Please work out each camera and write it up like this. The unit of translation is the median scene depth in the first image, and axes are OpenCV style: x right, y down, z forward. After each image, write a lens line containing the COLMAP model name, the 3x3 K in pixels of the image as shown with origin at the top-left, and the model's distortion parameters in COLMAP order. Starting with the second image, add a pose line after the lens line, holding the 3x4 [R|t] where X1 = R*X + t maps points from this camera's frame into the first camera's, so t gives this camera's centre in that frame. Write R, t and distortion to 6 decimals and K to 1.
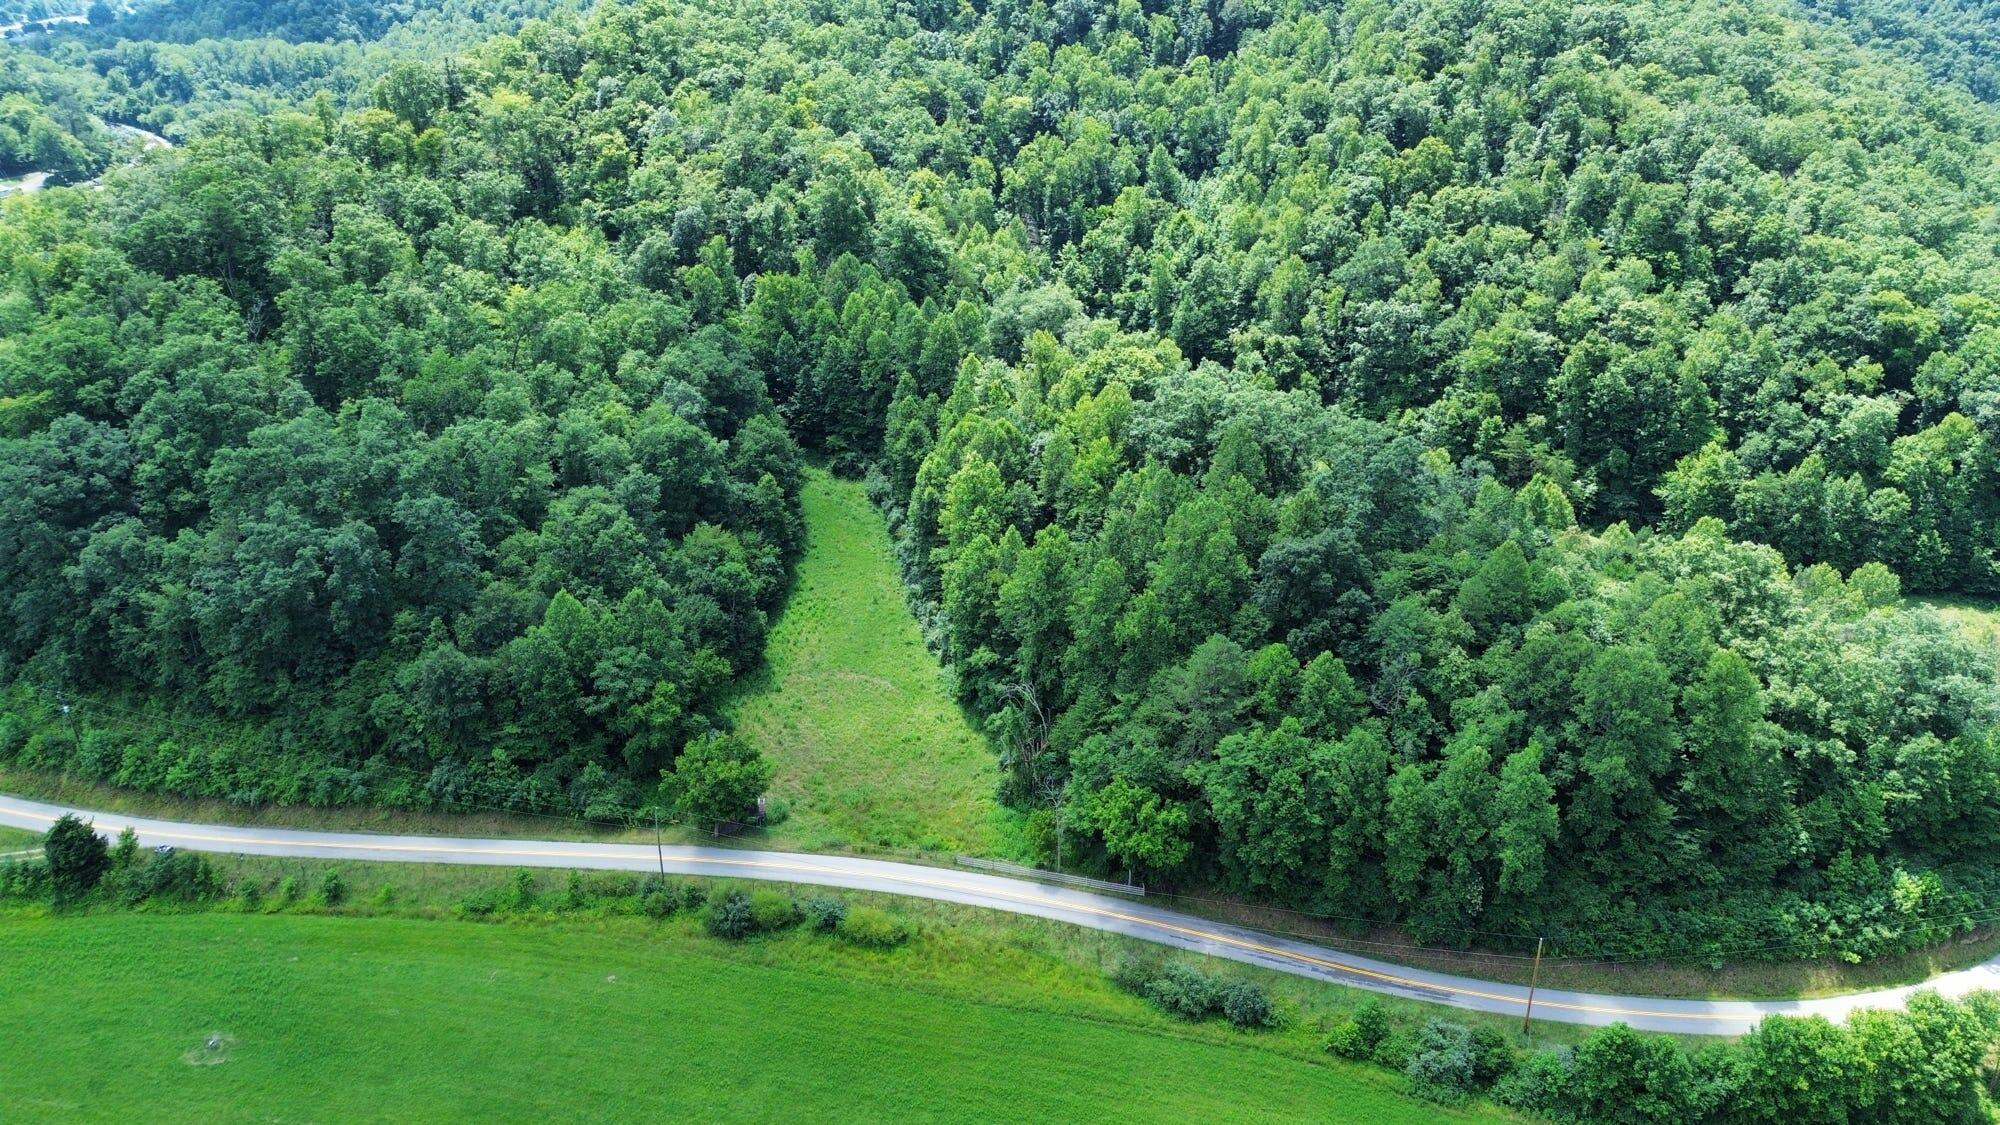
lens RADIAL K [[1412.2, 0, 996.9], [0, 1412.2, 587.9], [0, 0, 1]] dist [0.069605, -0.064171]
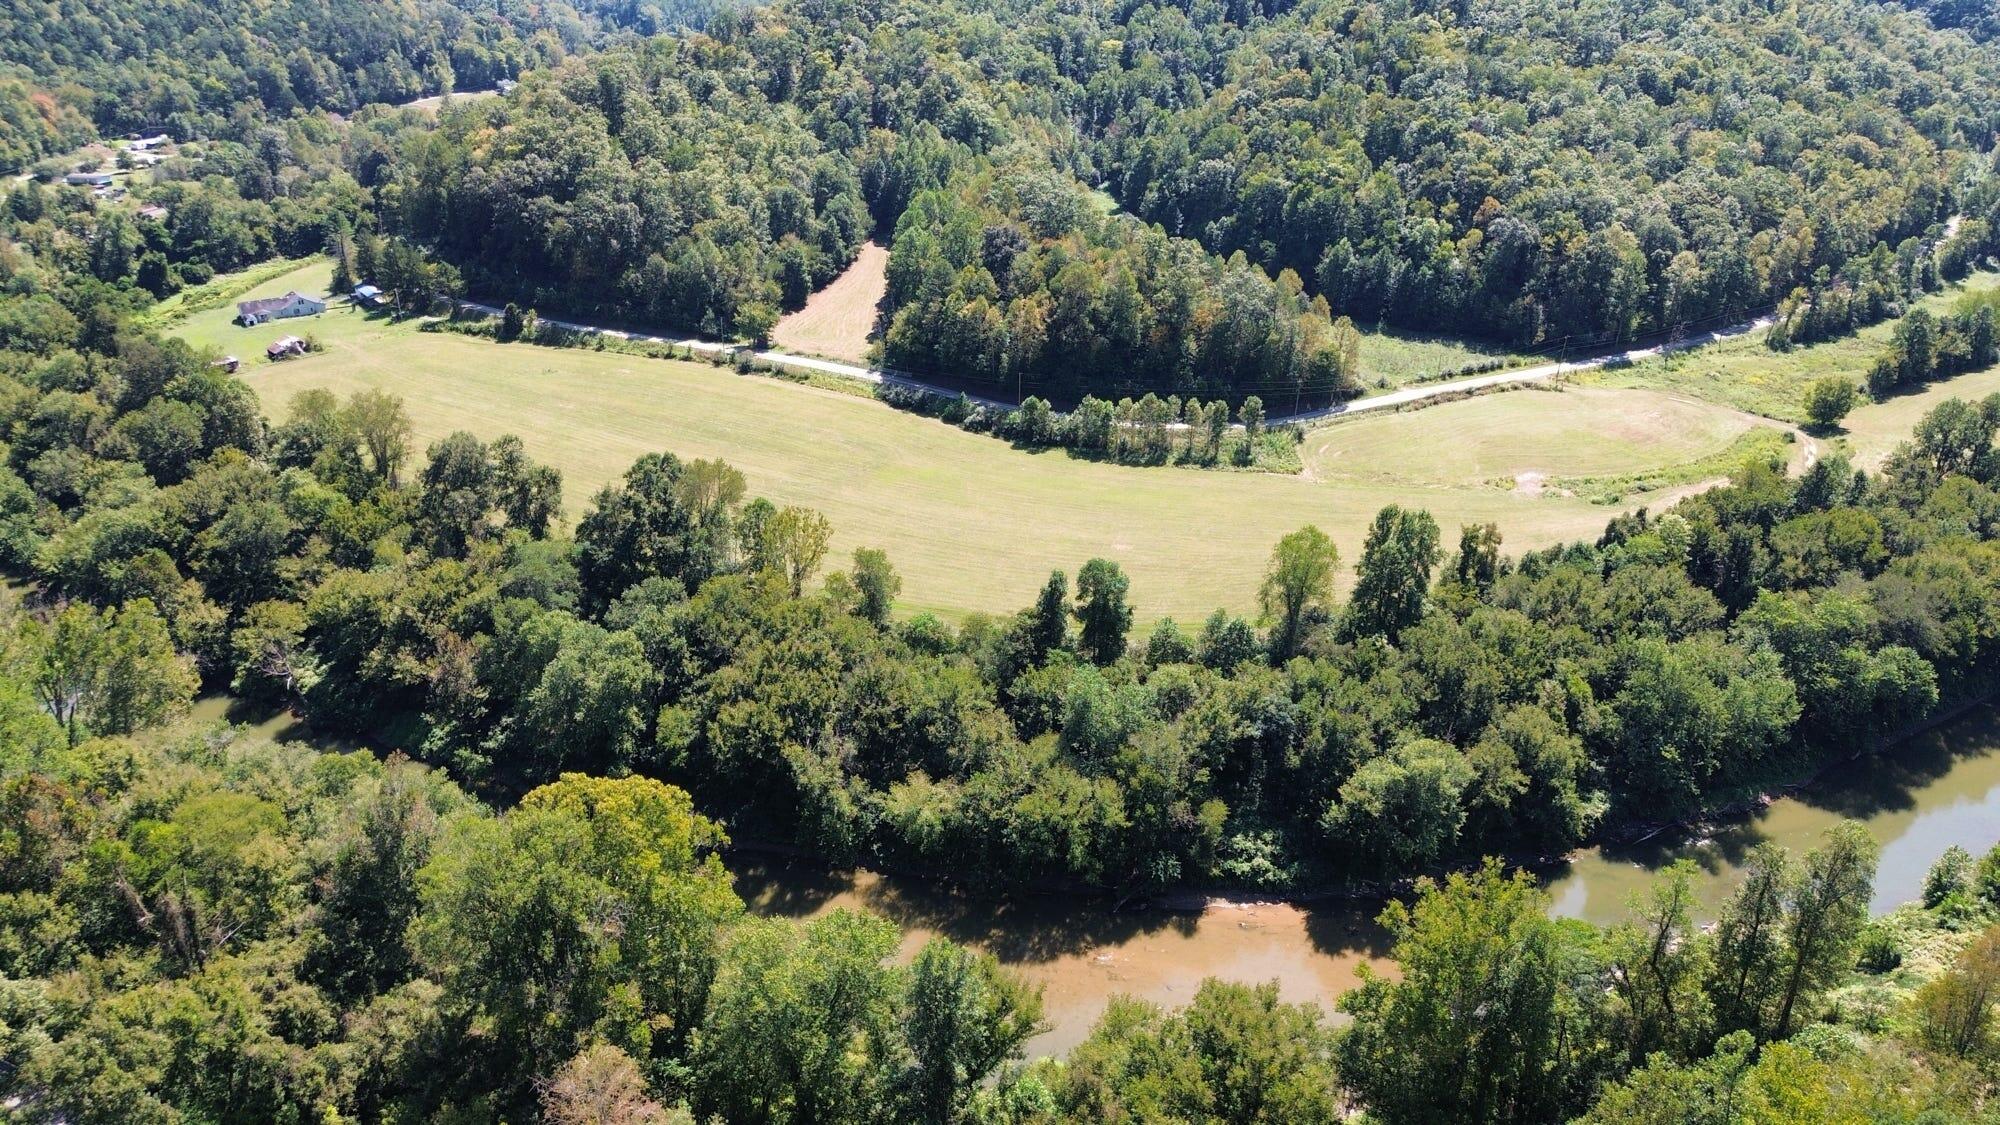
lens RADIAL K [[1432.3, 0, 994.7], [0, 1432.3, 566.0], [0, 0, 1]] dist [0.078380, -0.071160]
pose [[0.955937, 0.122407, -0.266837, 0.608854], [-0.121010, 0.992413, 0.021736, 0.309495], [0.267473, 0.011511, 0.963497, -0.825038]]
